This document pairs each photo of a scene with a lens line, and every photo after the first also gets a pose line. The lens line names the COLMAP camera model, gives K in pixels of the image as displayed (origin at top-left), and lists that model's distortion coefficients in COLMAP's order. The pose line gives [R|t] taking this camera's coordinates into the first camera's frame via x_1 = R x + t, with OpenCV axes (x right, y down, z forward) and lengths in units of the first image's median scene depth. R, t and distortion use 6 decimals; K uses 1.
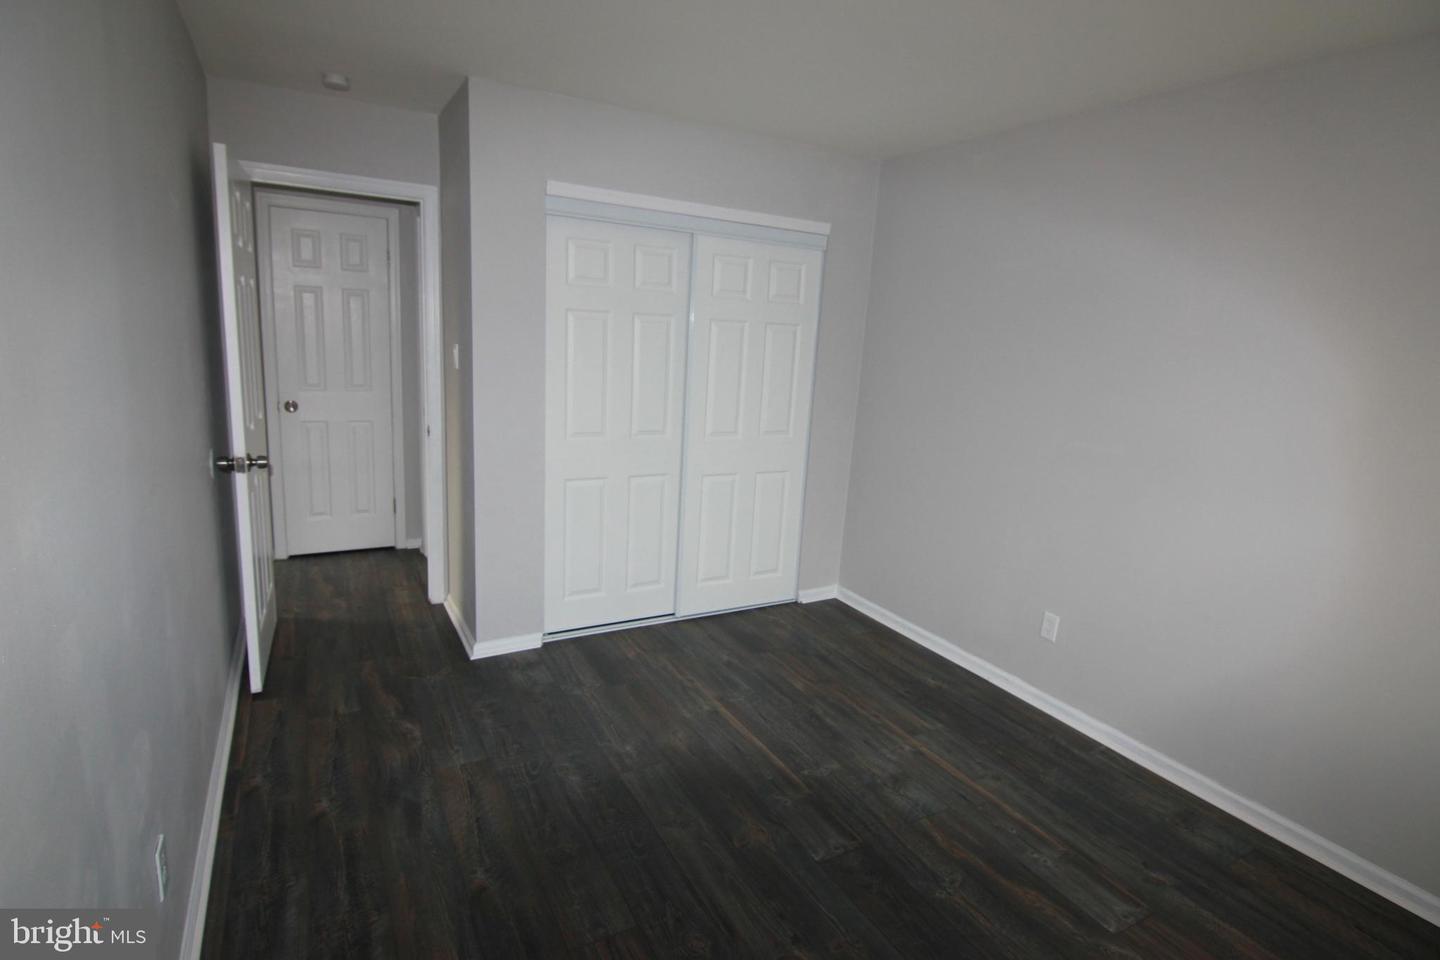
lens RADIAL K [[704.5, 0, 717.4], [0, 704.5, 472.7], [0, 0, 1]] dist [-0.017234, -0.000489]
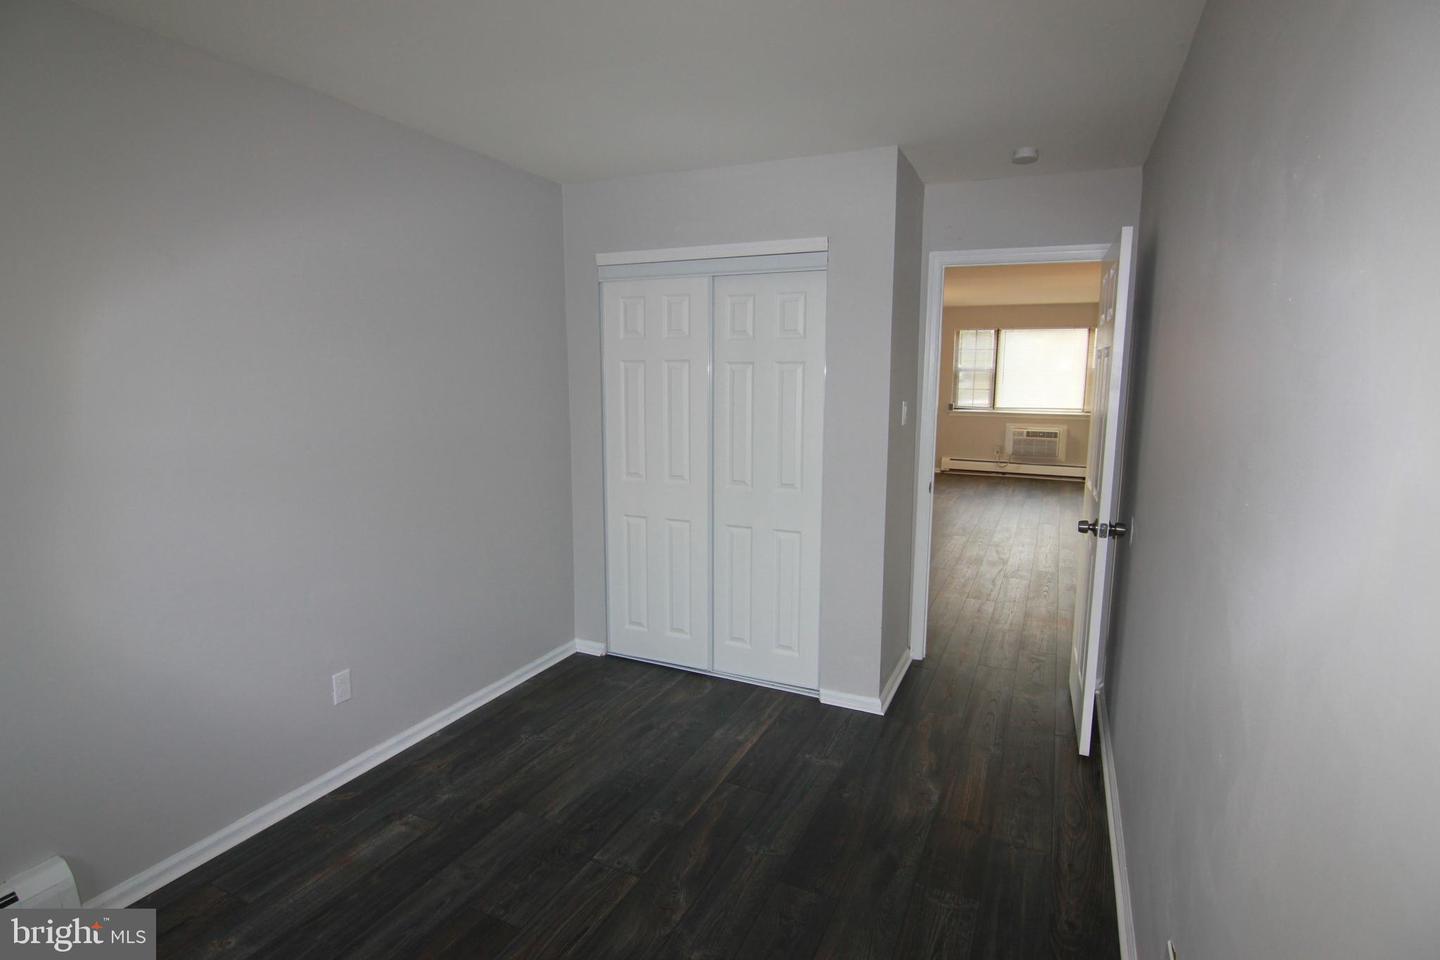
lens RADIAL K [[739.2, 0, 716.6], [0, 739.2, 481.2], [0, 0, 1]] dist [-0.004097, -0.000101]
pose [[0.567658, 0.068695, -0.820393, 0.728646], [-0.139294, 0.990159, -0.013472, -0.037341], [0.811395, 0.121923, 0.571641, 0.390331]]
